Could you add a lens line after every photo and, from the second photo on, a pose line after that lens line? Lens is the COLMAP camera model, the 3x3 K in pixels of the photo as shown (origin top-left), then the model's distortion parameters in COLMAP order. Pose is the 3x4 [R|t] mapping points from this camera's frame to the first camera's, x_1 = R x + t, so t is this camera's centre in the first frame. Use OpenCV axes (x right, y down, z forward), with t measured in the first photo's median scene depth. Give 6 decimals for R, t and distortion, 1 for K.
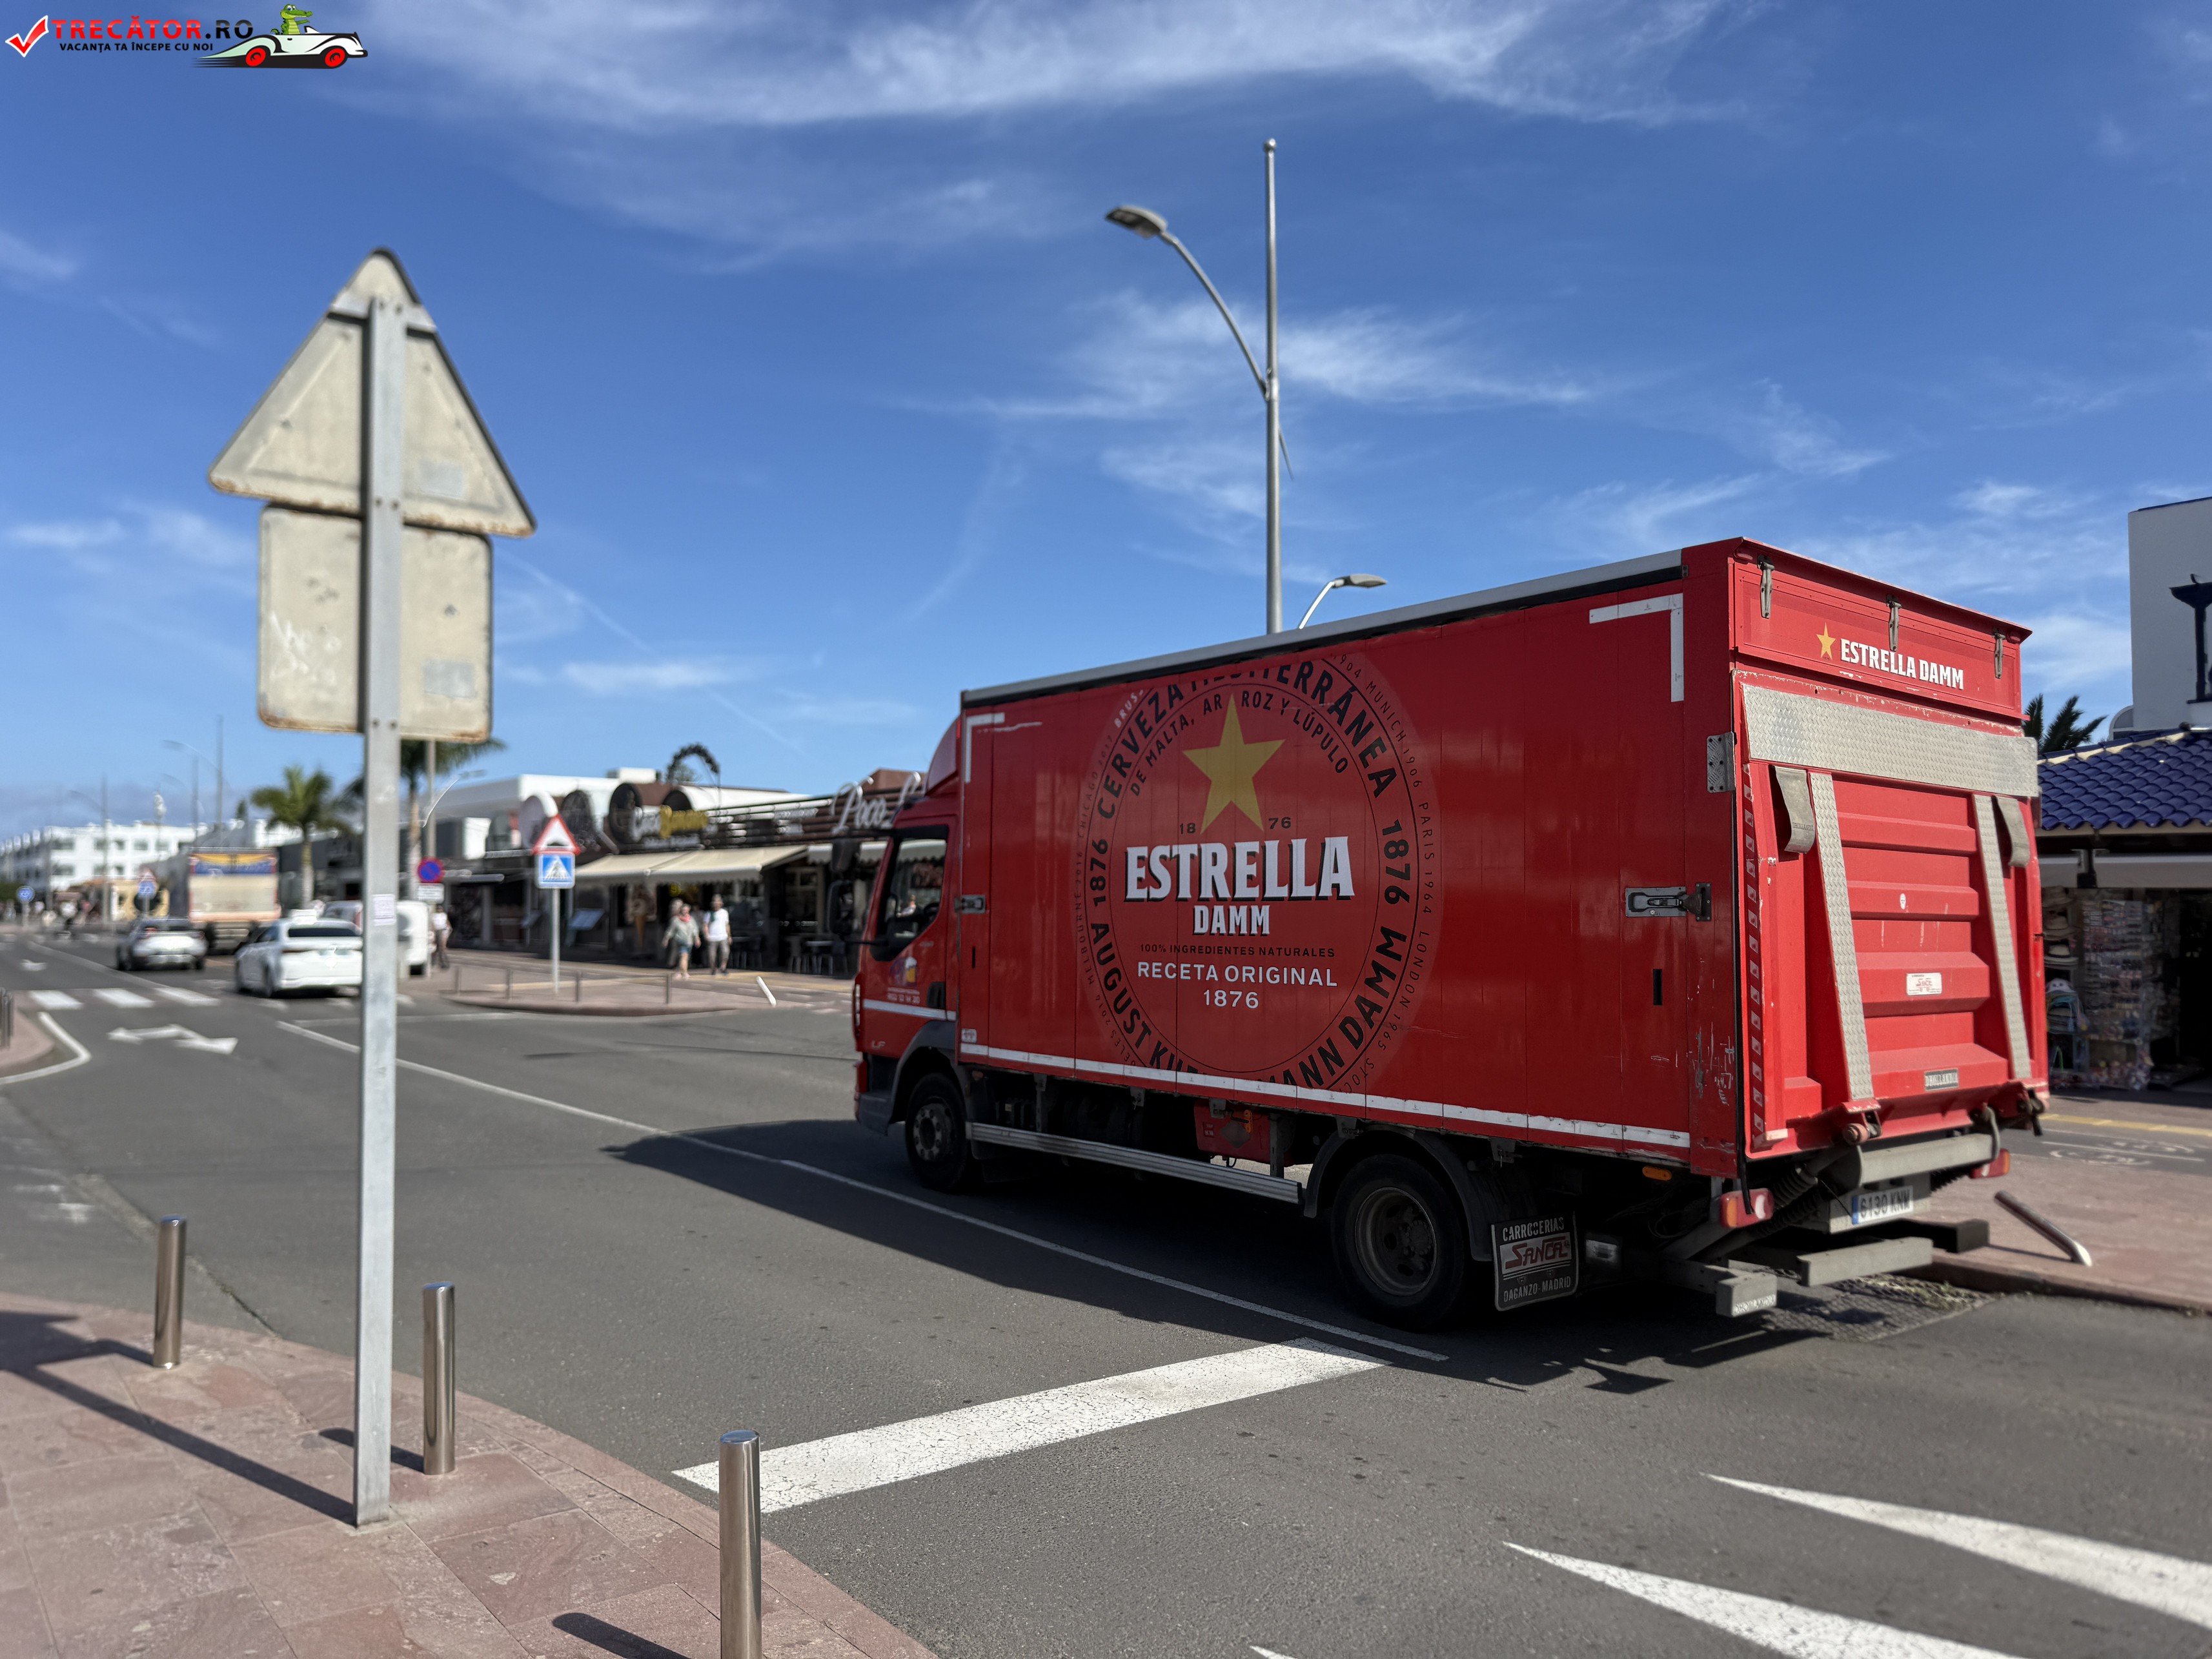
lens RADIAL K [[1550.4, 0, 1098.8], [0, 1550.4, 831.6], [0, 0, 1]] dist [0.003883, -0.004010]
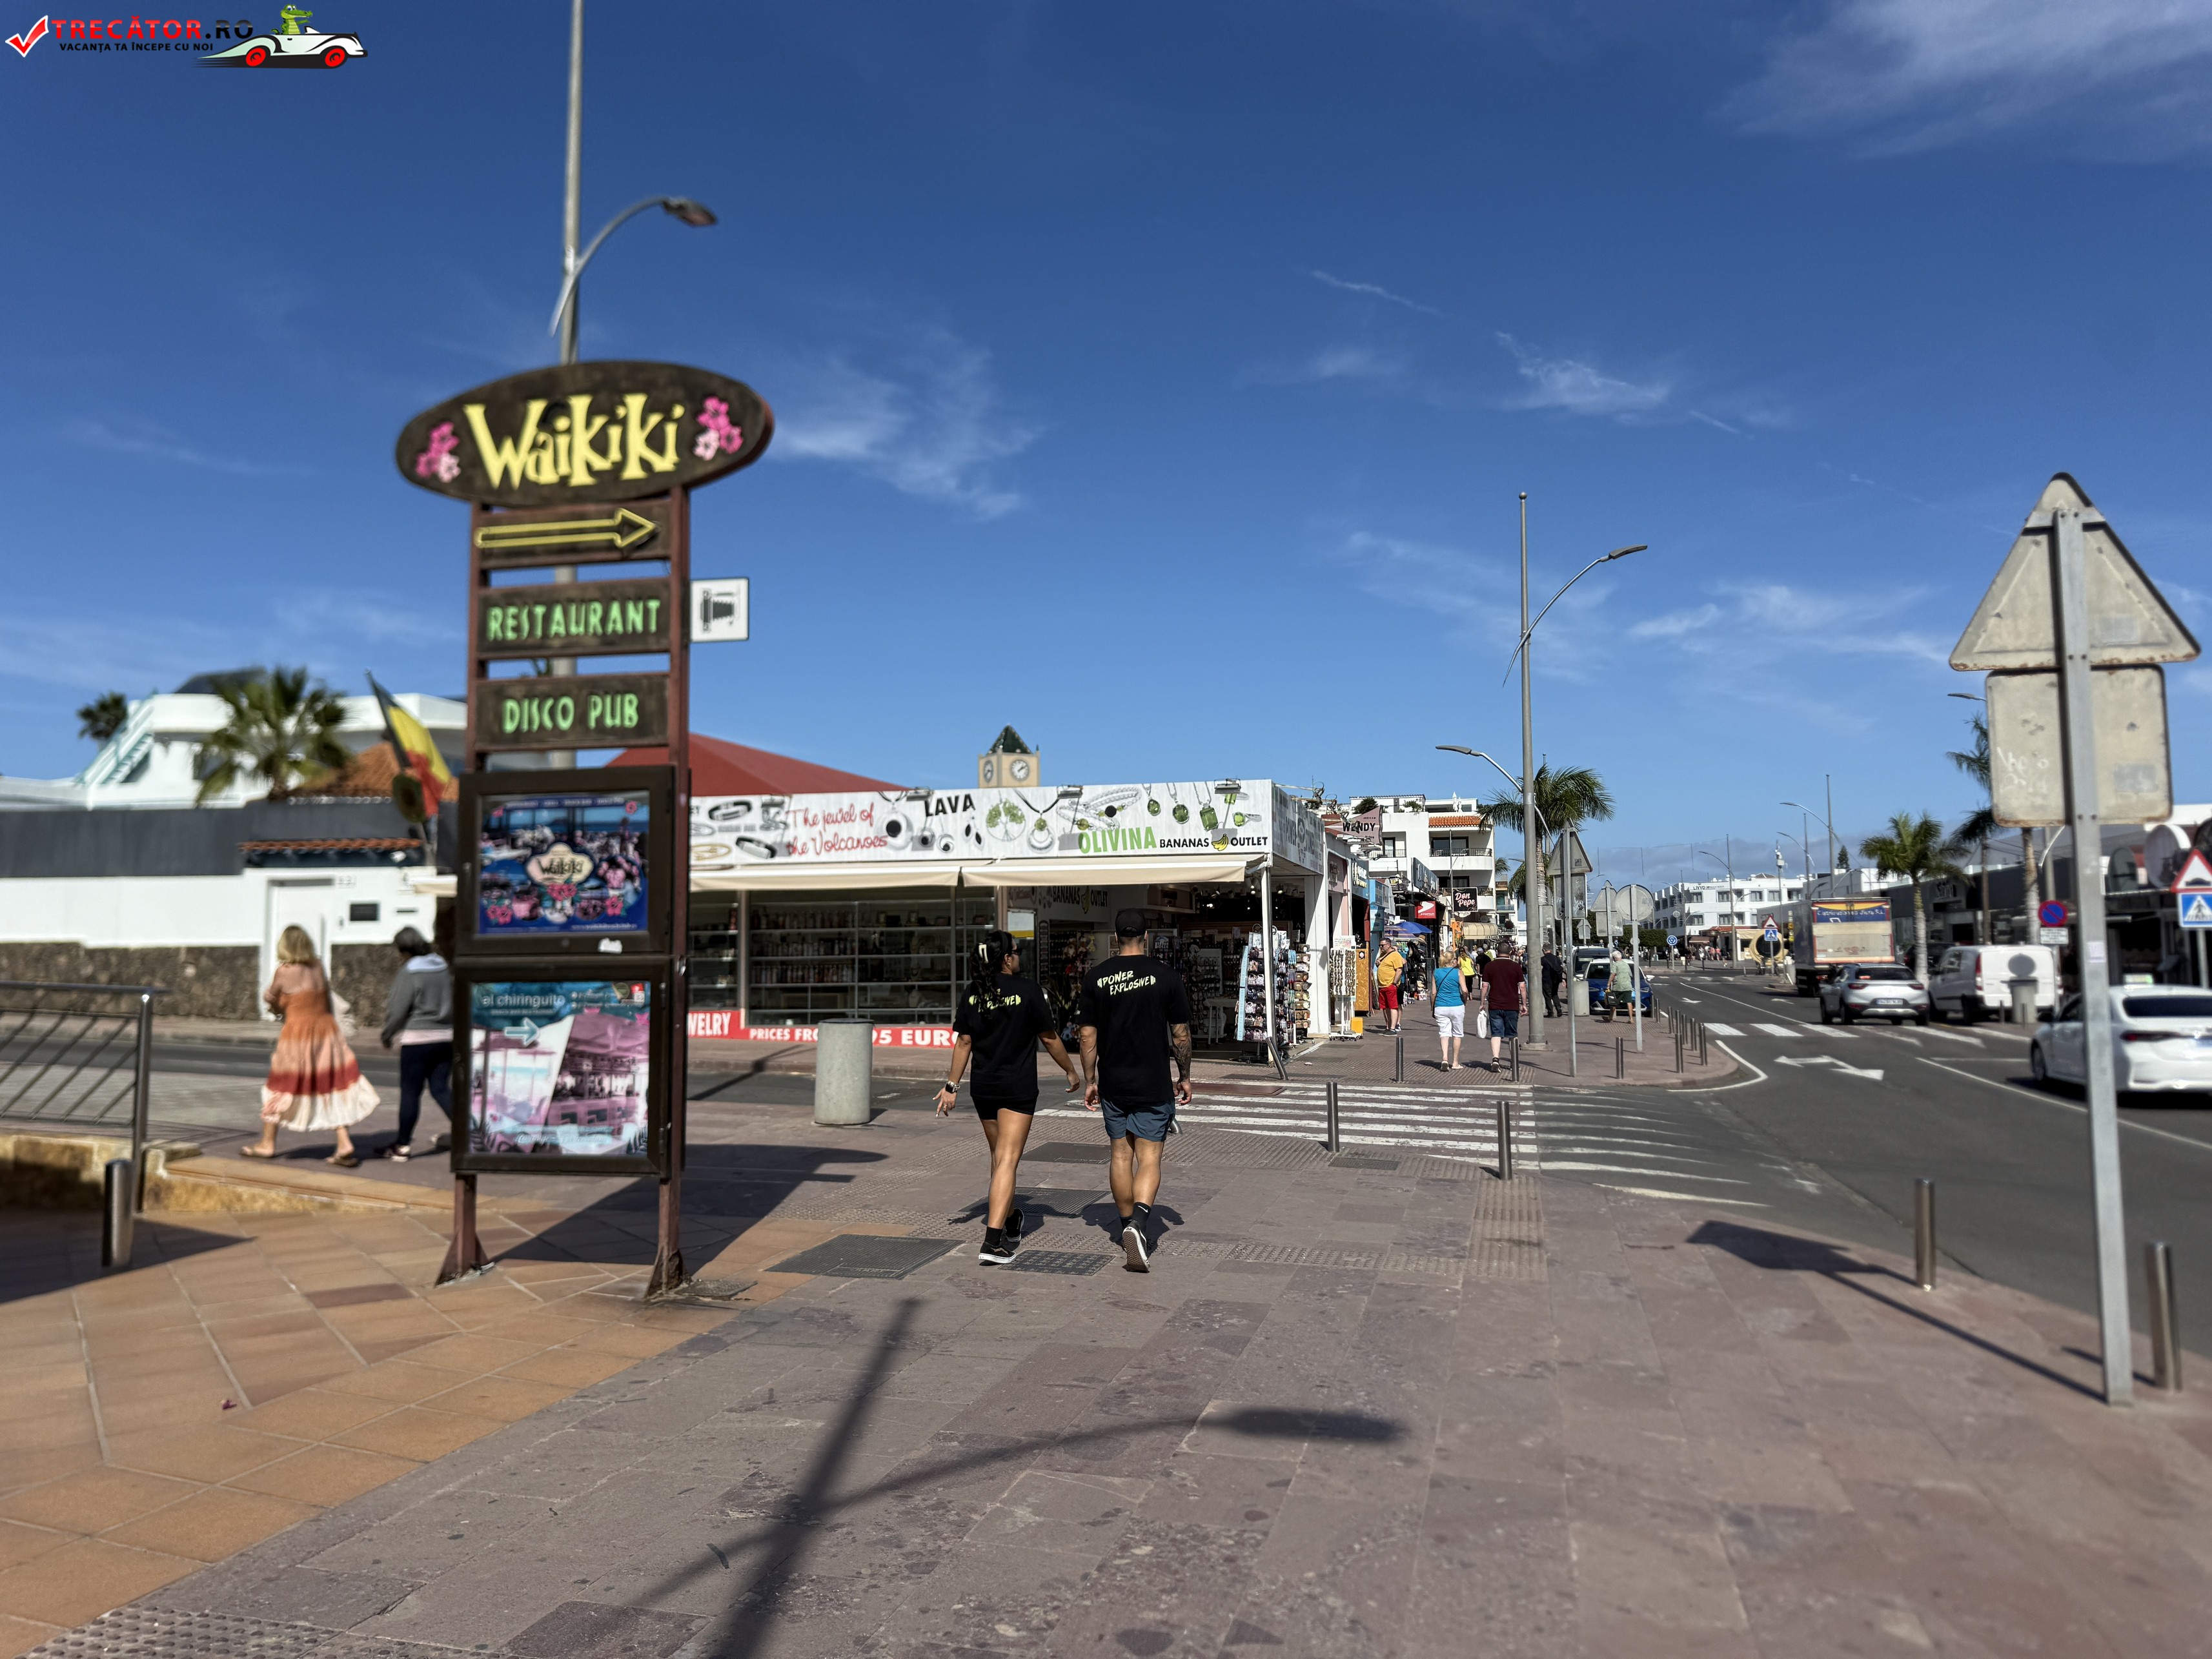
lens RADIAL K [[1550.4, 0, 1106.6], [0, 1550.4, 833.9], [0, 0, 1]] dist [0.003883, -0.004010]
pose [[0.585275, -0.062865, -0.808394, 0.128592], [0.041536, 0.998005, -0.047538, -0.023534], [0.809770, -0.005755, 0.586719, -0.465670]]
